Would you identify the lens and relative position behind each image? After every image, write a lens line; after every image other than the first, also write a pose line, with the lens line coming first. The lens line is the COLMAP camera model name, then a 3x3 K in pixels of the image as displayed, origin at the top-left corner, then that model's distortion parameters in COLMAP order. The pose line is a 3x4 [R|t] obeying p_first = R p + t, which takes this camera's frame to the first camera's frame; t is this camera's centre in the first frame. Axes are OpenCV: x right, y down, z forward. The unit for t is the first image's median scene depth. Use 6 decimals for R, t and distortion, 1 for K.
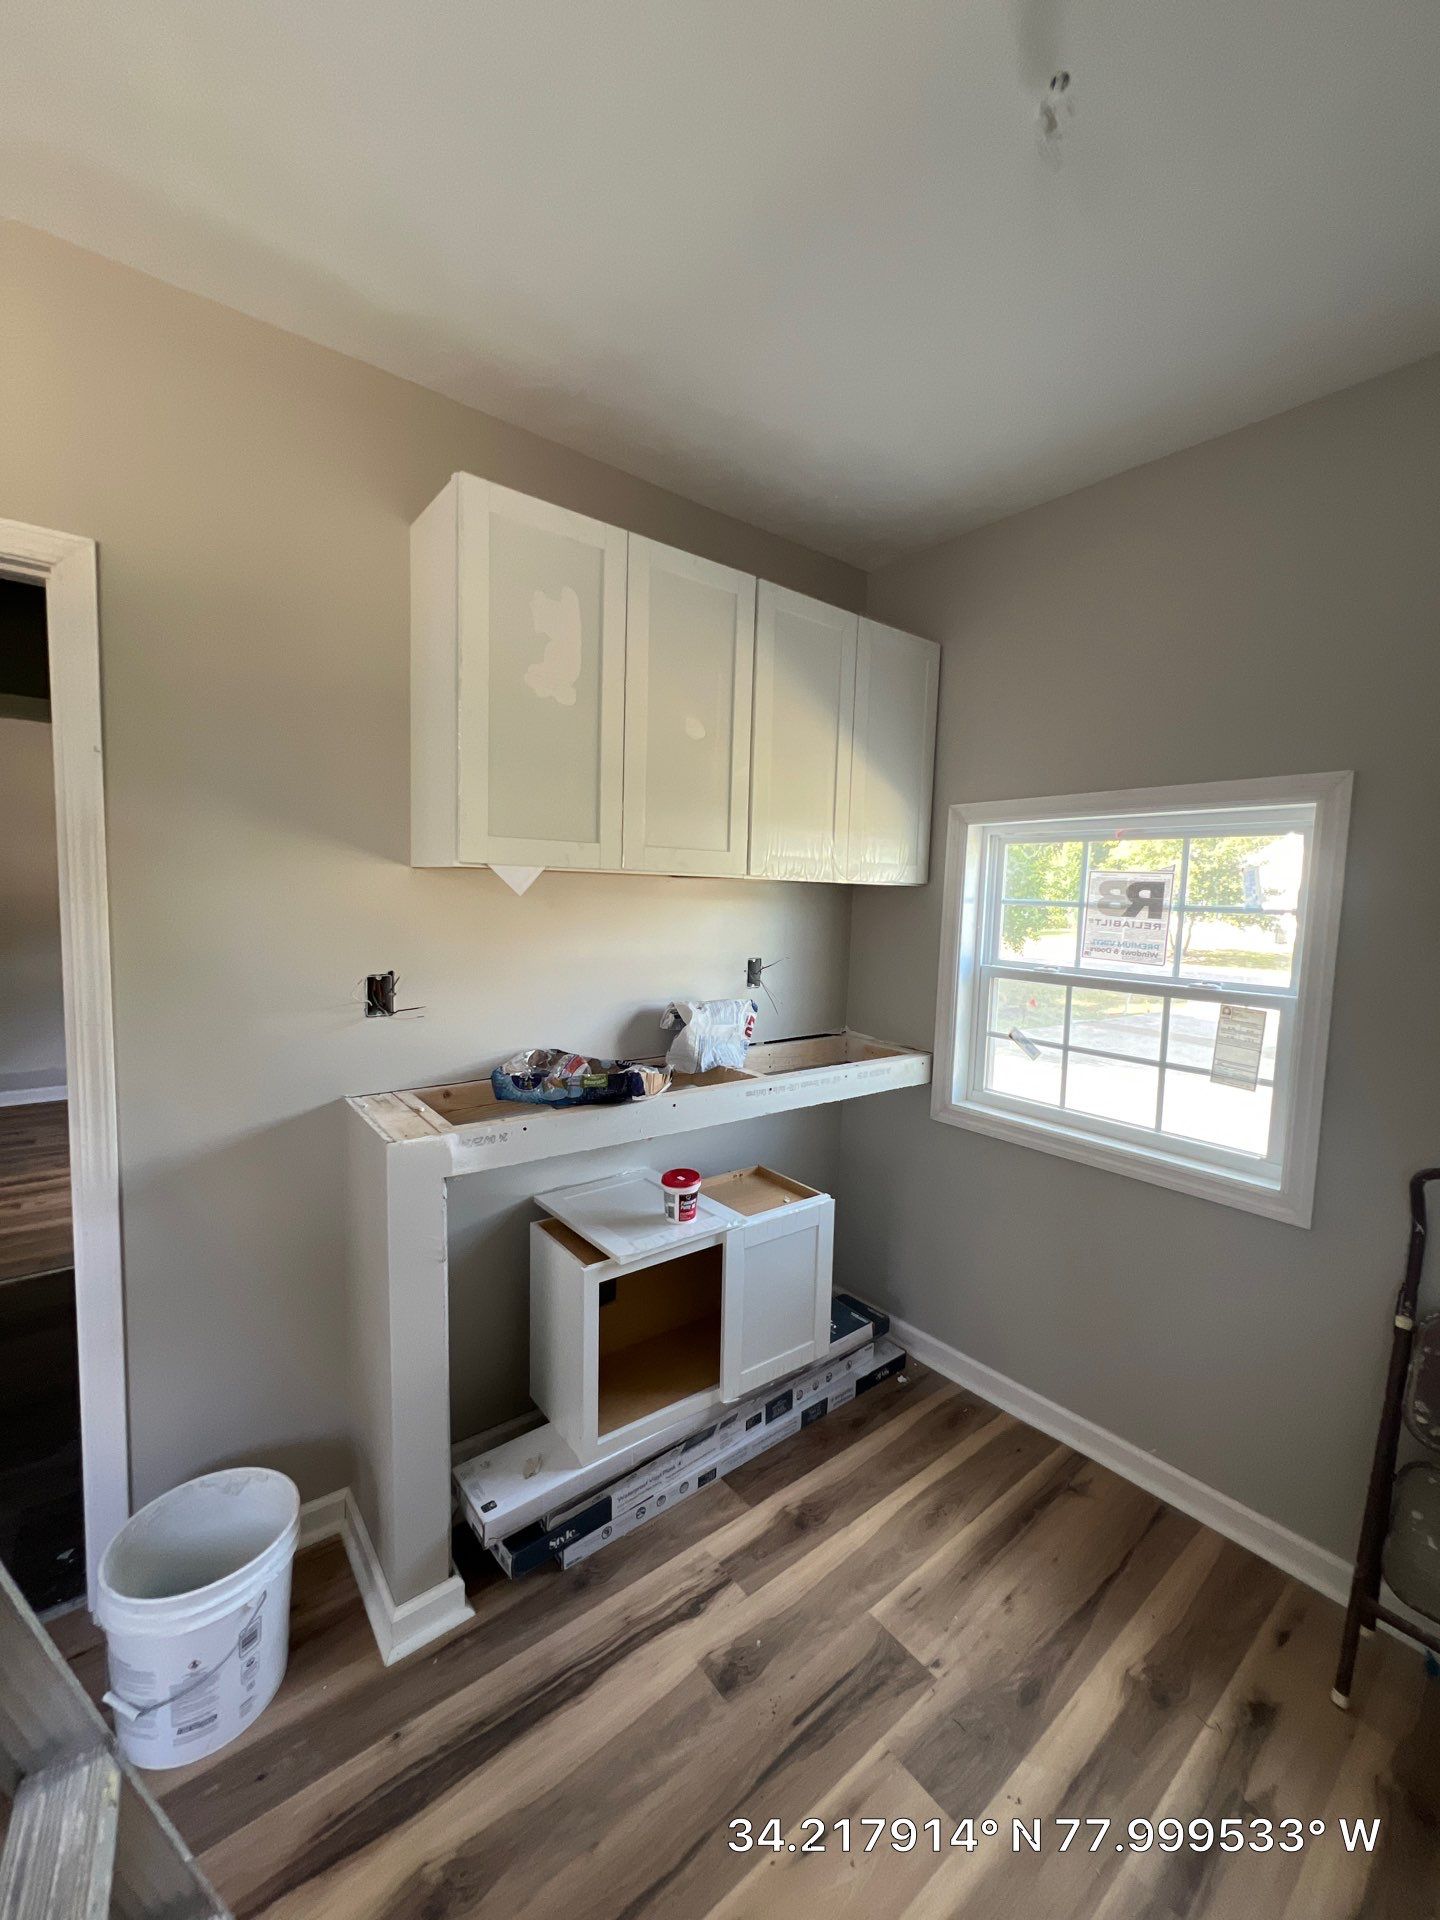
lens RADIAL K [[769.7, 0, 715.6], [0, 769.7, 956.7], [0, 0, 1]] dist [-0.000464, 0.000104]
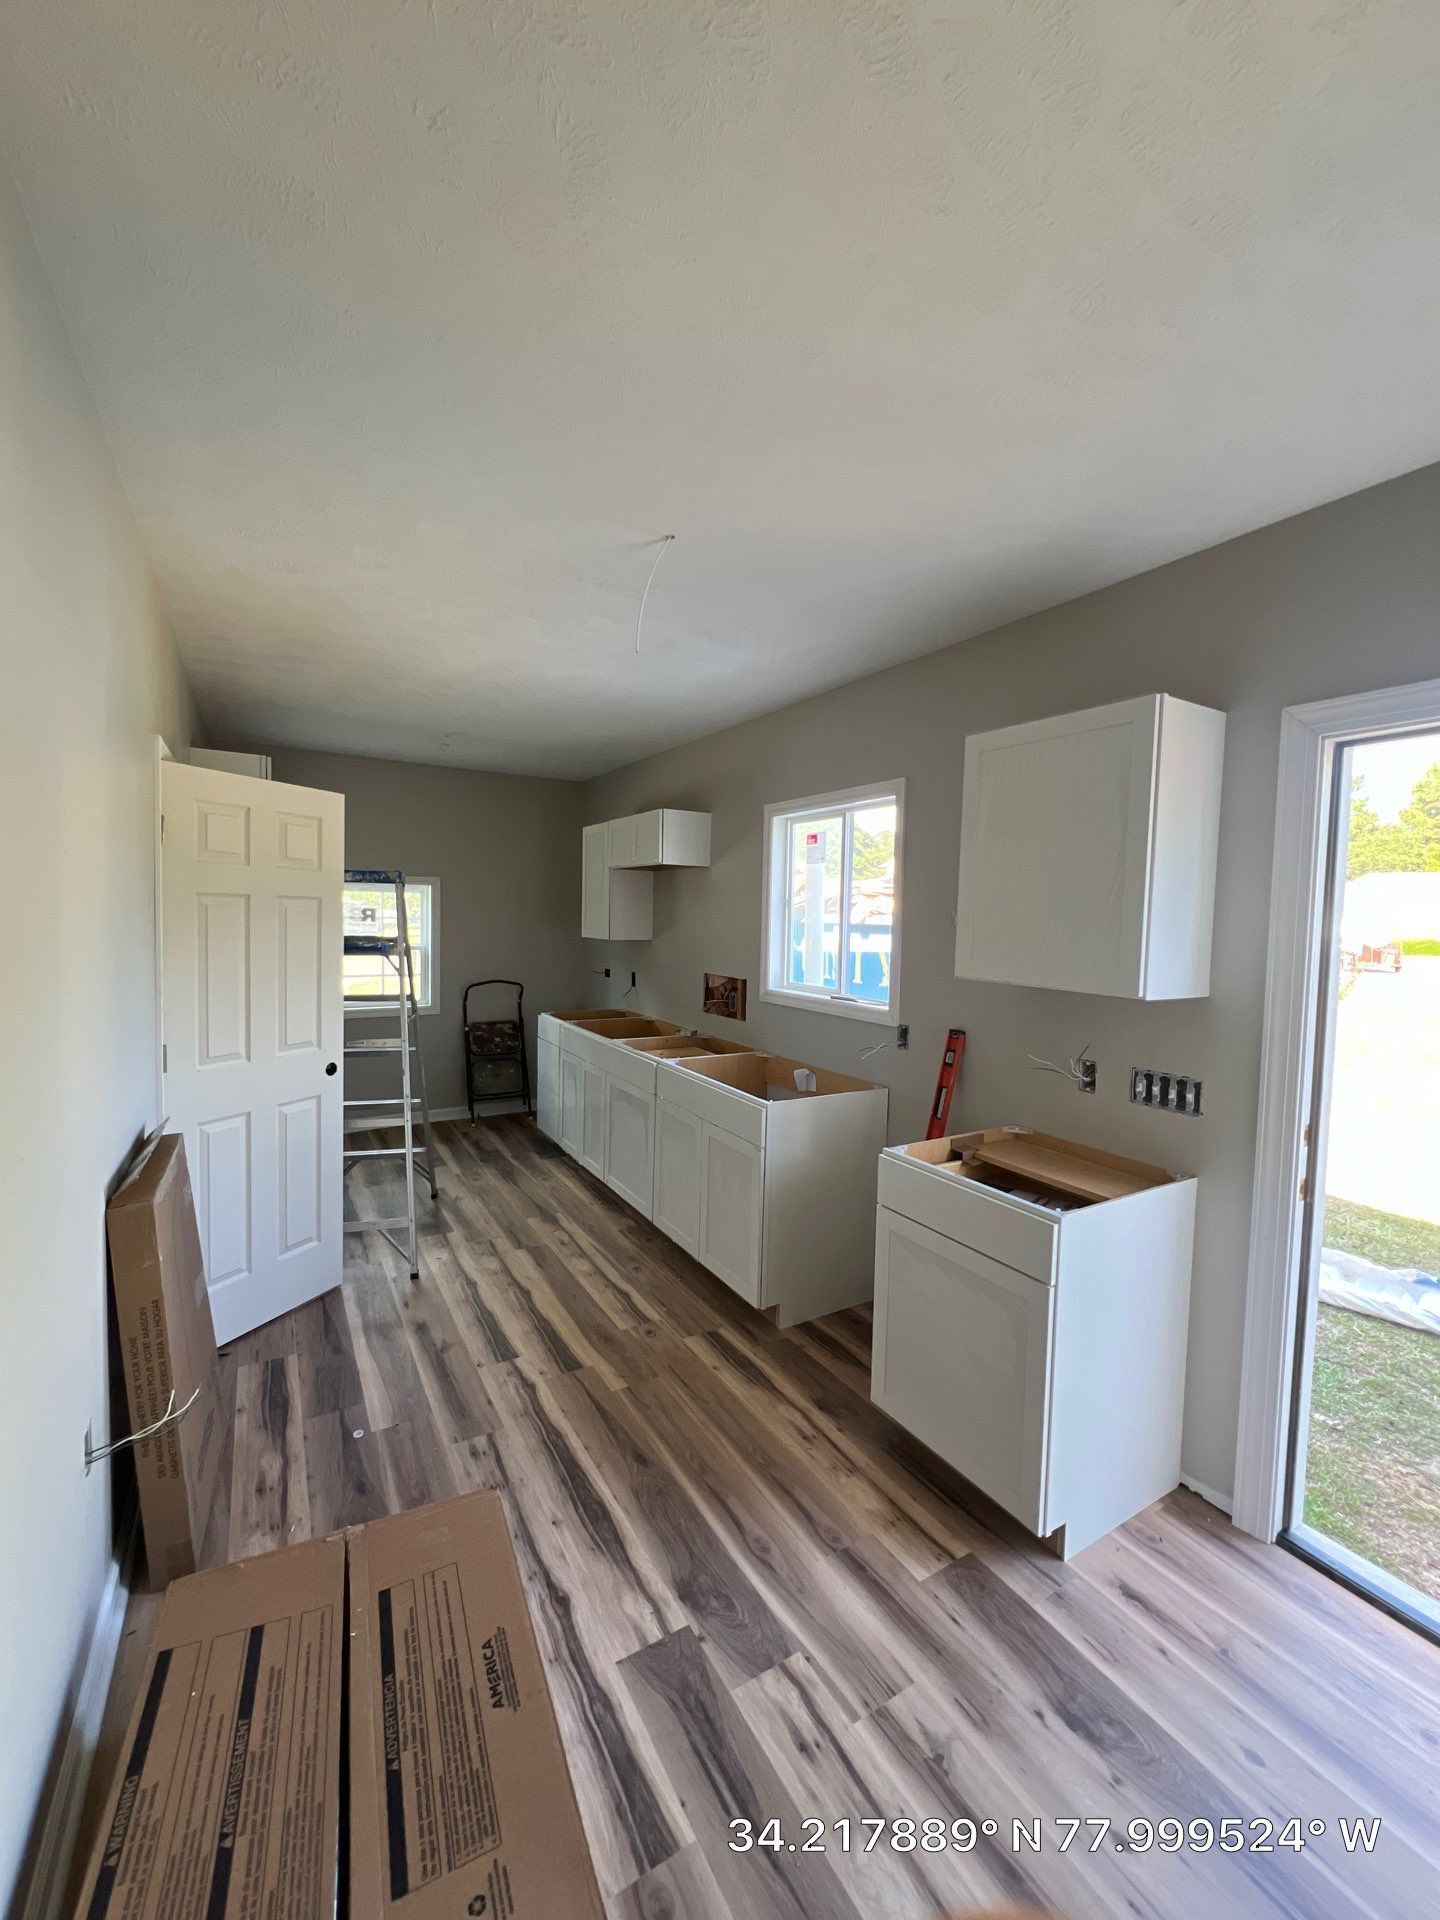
lens RADIAL K [[772.8, 0, 714.8], [0, 772.8, 954.7], [0, 0, 1]] dist [-0.001146, -0.000068]
pose [[0.132539, -0.080369, 0.987914, -1.980863], [0.071157, 0.994907, 0.071392, -0.044769], [-0.988620, 0.060835, 0.137583, -0.548502]]
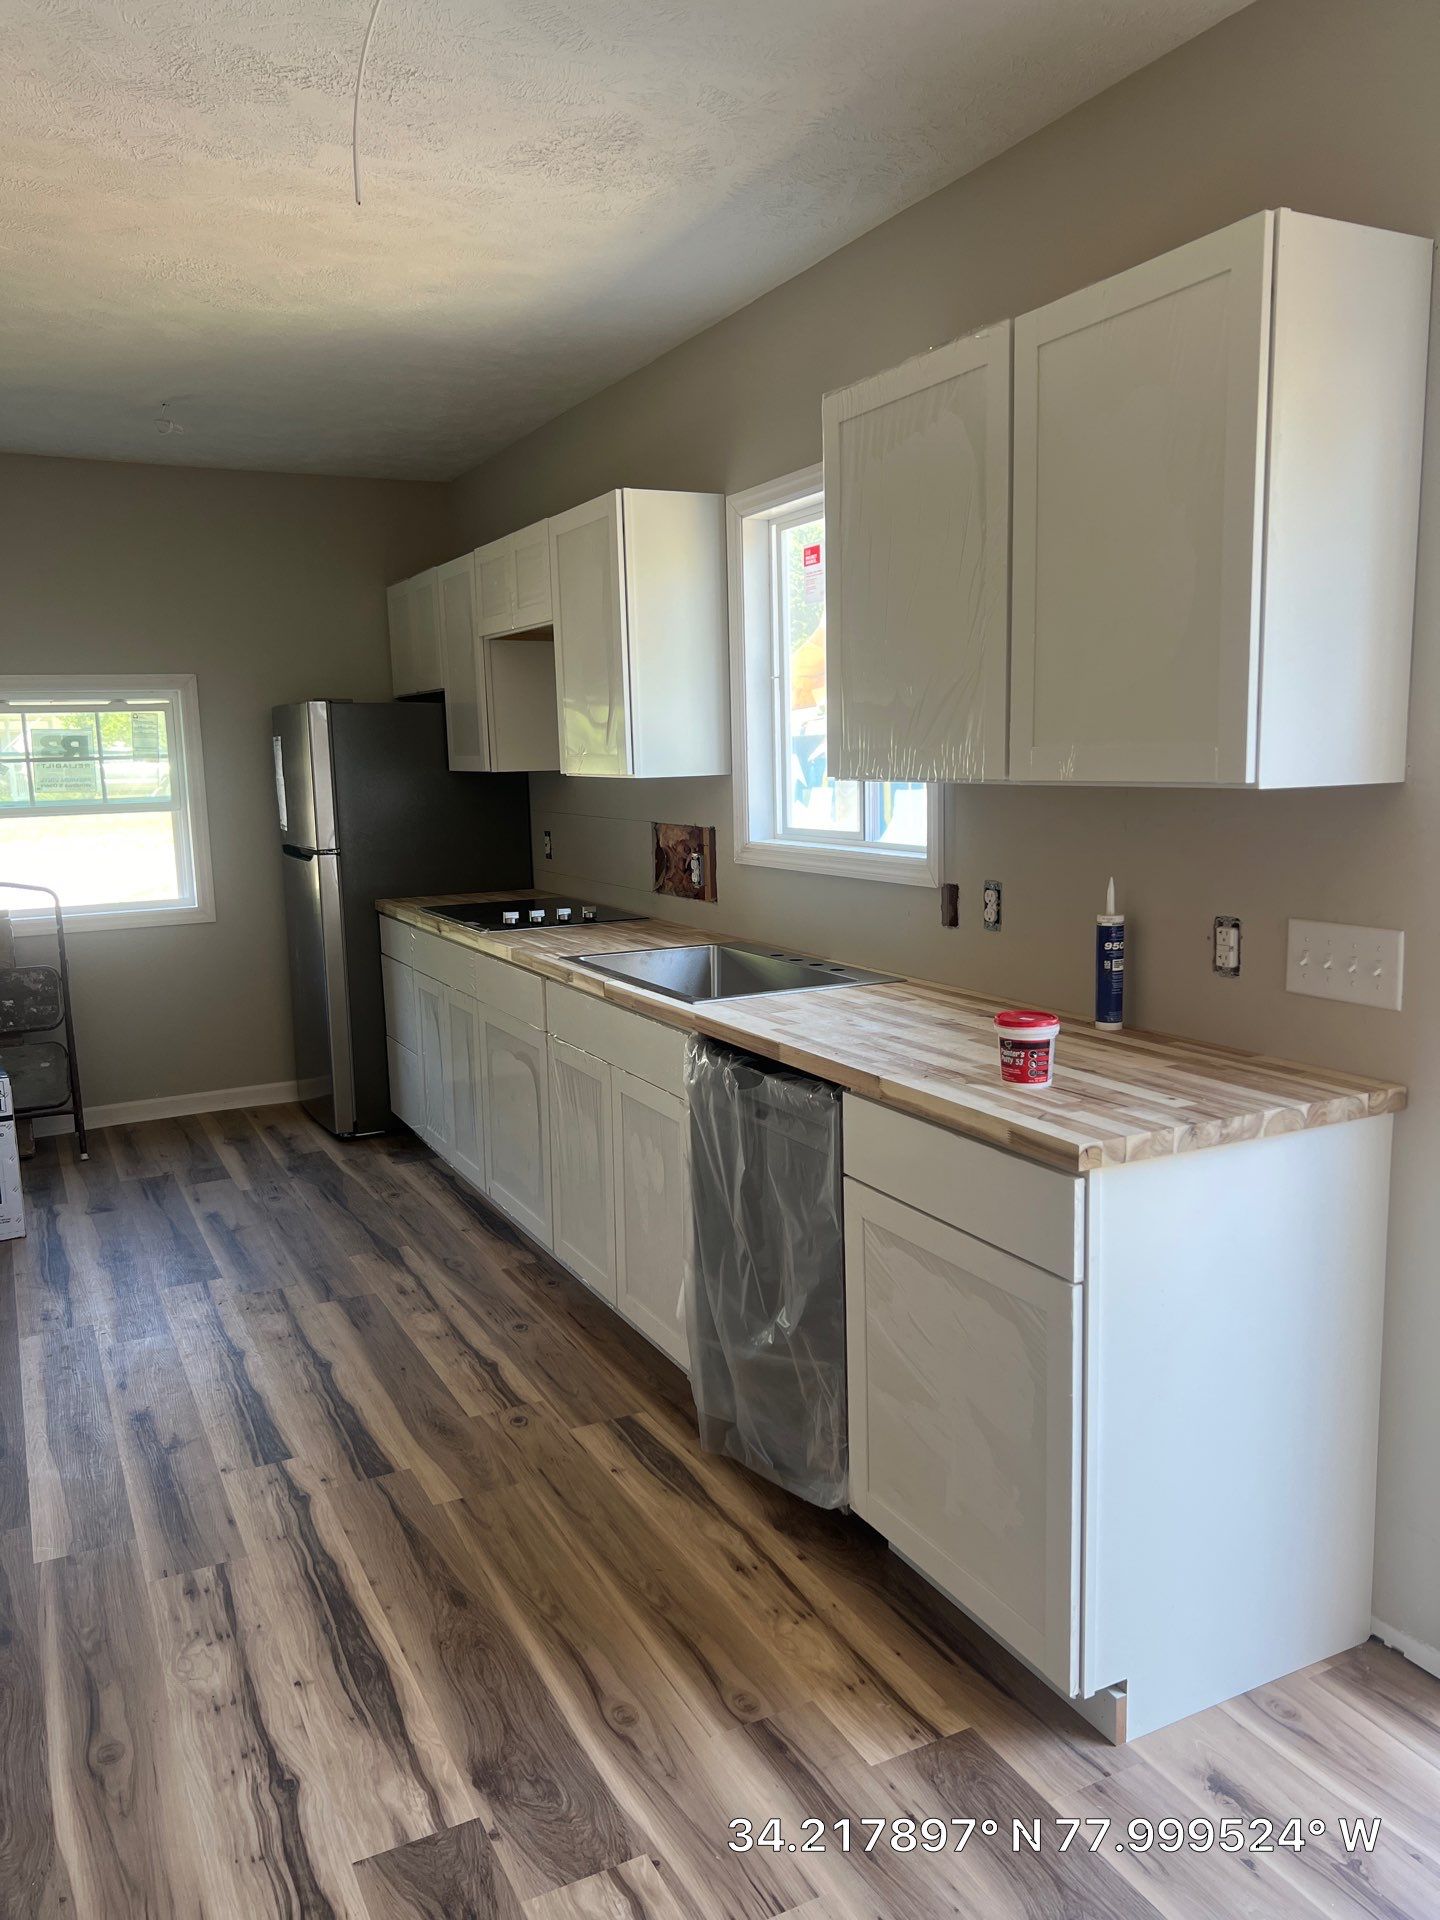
lens RADIAL K [[1451.1, 0, 707.0], [0, 1451.1, 964.1], [0, 0, 1]] dist [0.033737, -0.031964]
pose [[0.200590, -0.179472, 0.963096, -2.036366], [0.117168, 0.980415, 0.158297, 0.031715], [-0.972644, 0.081091, 0.217690, -0.777373]]
